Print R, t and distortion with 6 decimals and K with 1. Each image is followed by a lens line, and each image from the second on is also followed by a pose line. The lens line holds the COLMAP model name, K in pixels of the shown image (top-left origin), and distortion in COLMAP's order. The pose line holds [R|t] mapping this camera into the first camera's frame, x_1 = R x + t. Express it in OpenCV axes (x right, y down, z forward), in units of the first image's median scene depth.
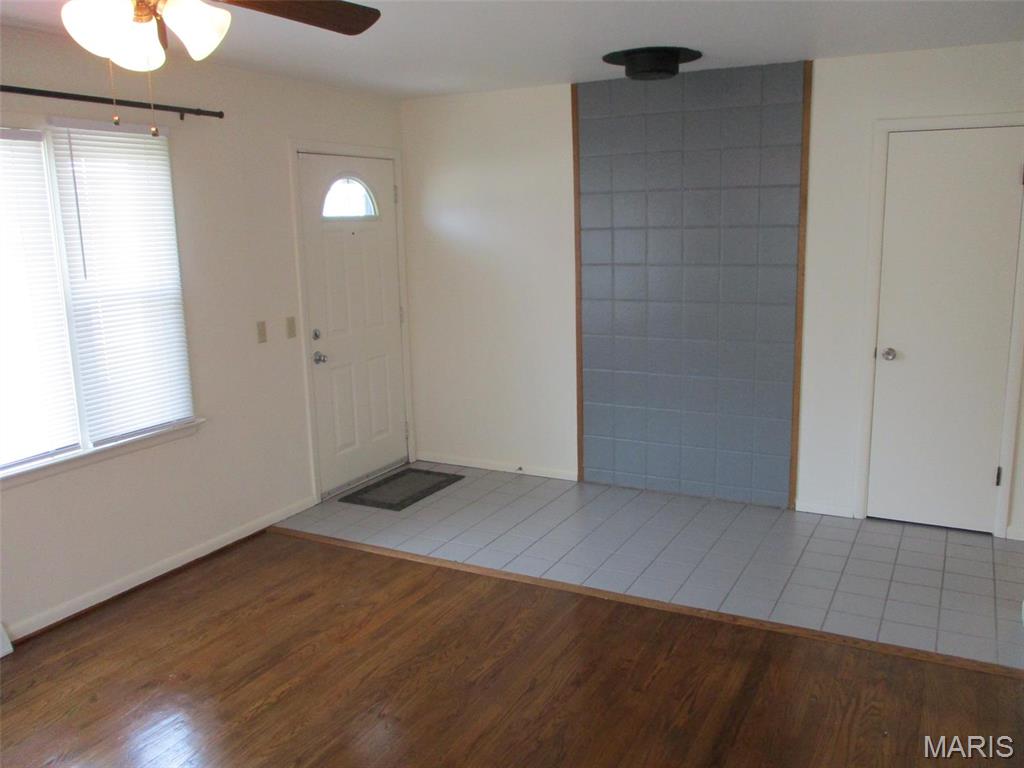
lens RADIAL K [[855.8, 0, 510.5], [0, 855.8, 385.0], [0, 0, 1]] dist [-0.023378, 0.003299]
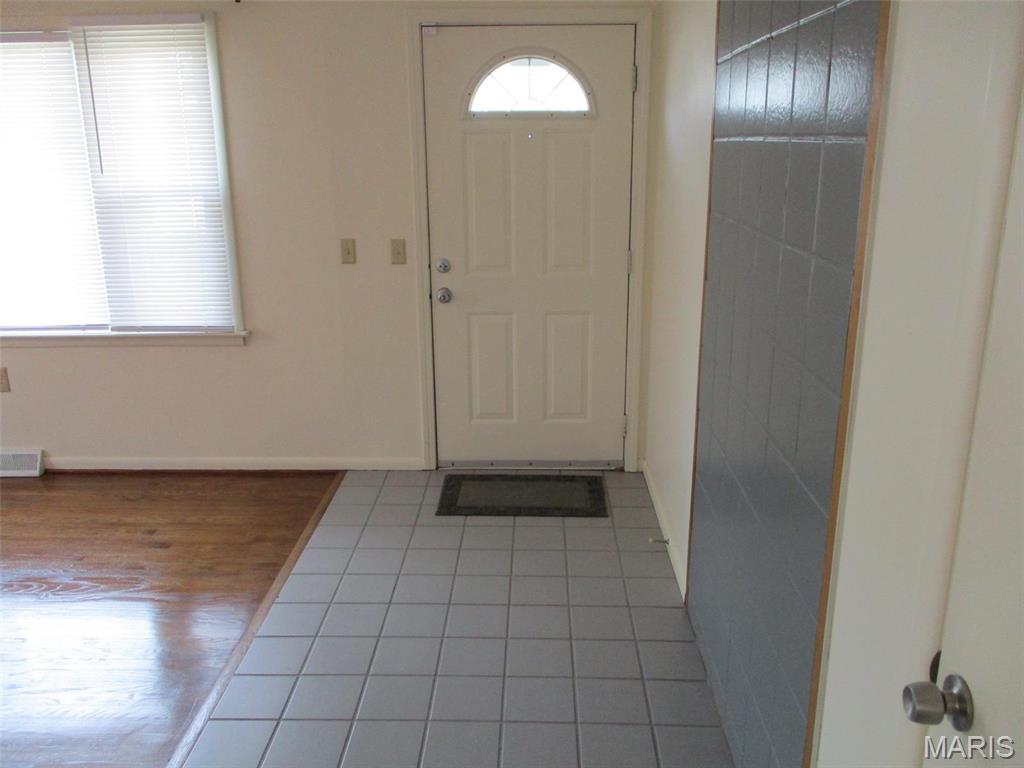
lens RADIAL K [[855.8, 0, 511.9], [0, 855.8, 383.0], [0, 0, 1]] dist [-0.023378, 0.003299]
pose [[0.449888, 0.269808, -0.851355, 0.548002], [-0.172839, 0.961555, 0.213397, -0.147314], [0.876200, 0.051143, 0.479226, 0.747330]]
